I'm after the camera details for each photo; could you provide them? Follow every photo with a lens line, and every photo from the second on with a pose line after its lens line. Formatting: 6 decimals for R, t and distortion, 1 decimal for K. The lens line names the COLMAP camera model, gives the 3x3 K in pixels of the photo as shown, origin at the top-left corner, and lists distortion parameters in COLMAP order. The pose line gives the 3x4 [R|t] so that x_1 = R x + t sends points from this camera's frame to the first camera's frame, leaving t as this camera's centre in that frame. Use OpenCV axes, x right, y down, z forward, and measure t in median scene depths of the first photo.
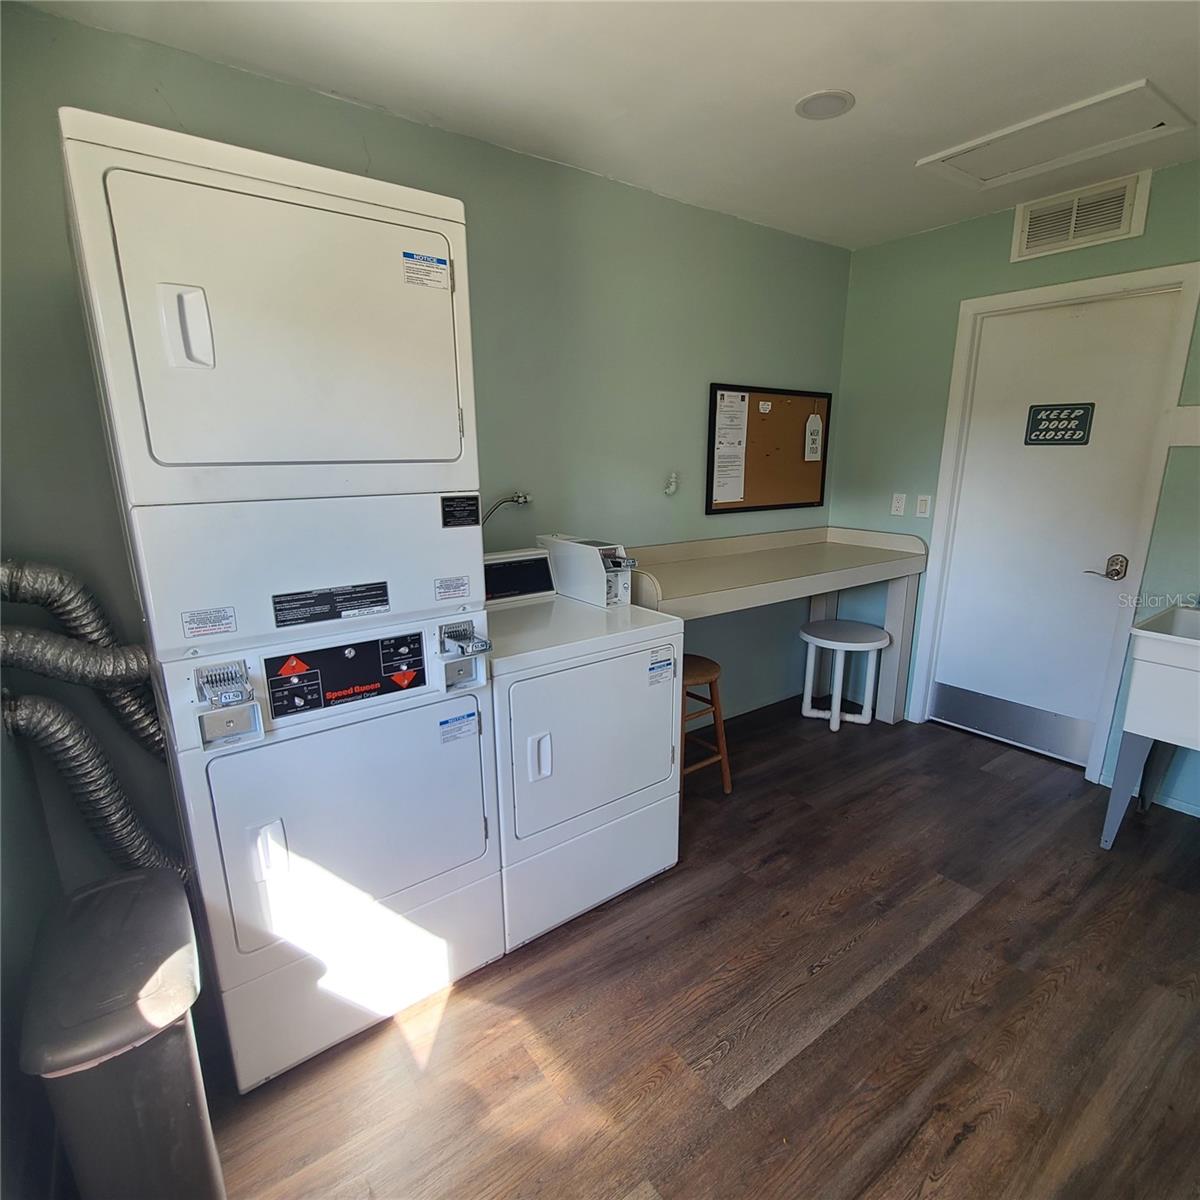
lens RADIAL K [[653.6, 0, 604.5], [0, 653.6, 619.0], [0, 0, 1]] dist [-0.004022, -0.002625]
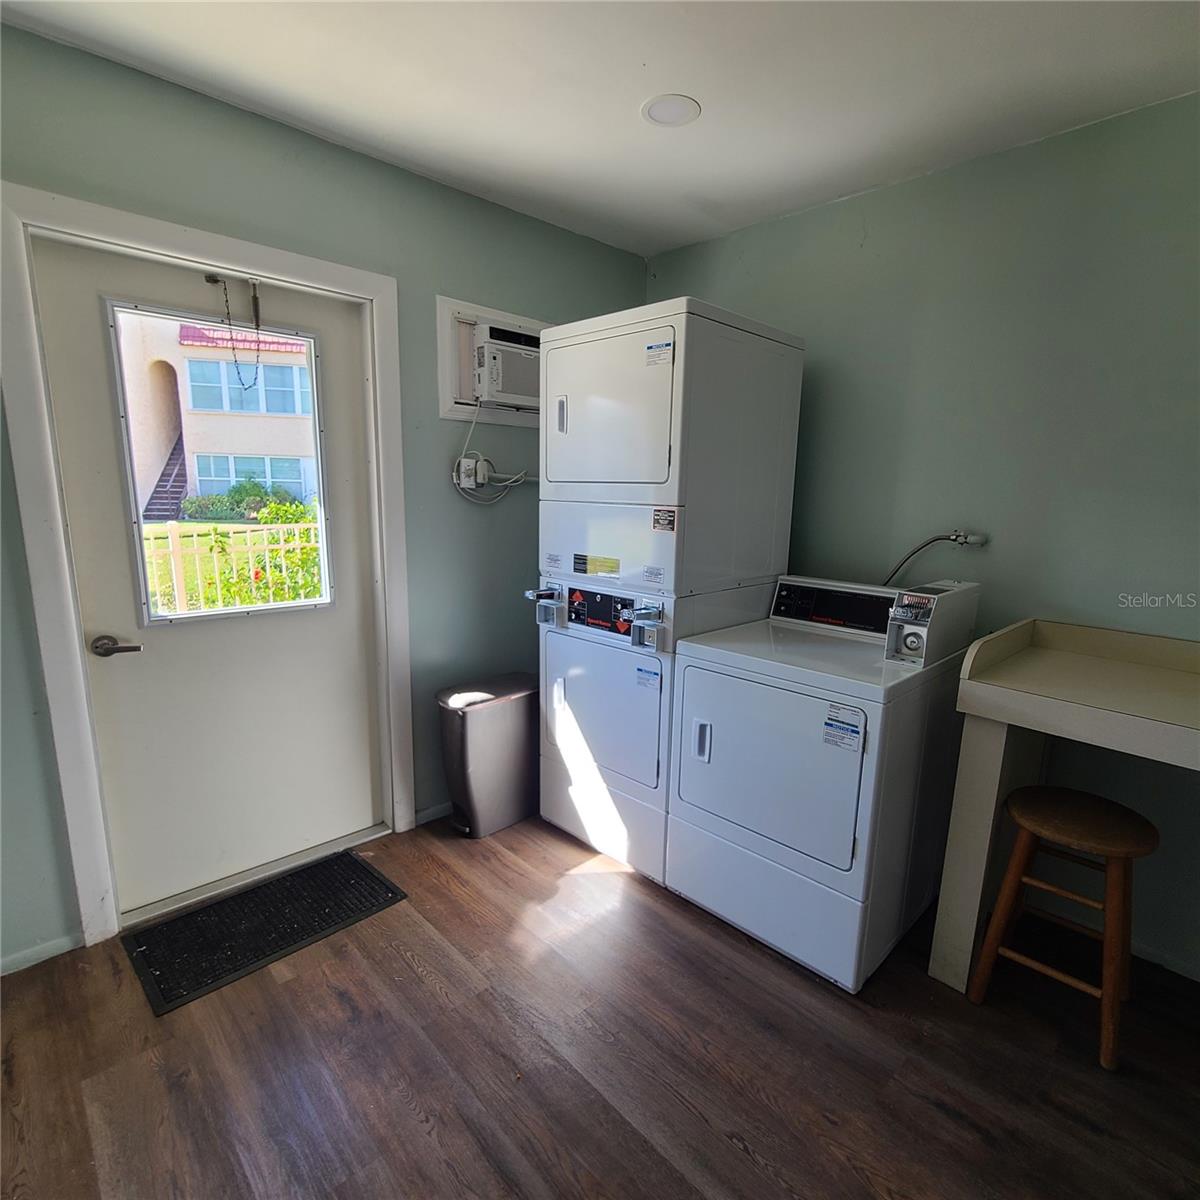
lens RADIAL K [[653.6, 0, 604.5], [0, 653.6, 619.0], [0, 0, 1]] dist [-0.004022, -0.002625]
pose [[0.120131, 0.202272, -0.971933, 1.106121], [-0.267352, 0.949446, 0.164547, -0.156589], [0.956081, 0.240081, 0.168136, 0.686614]]
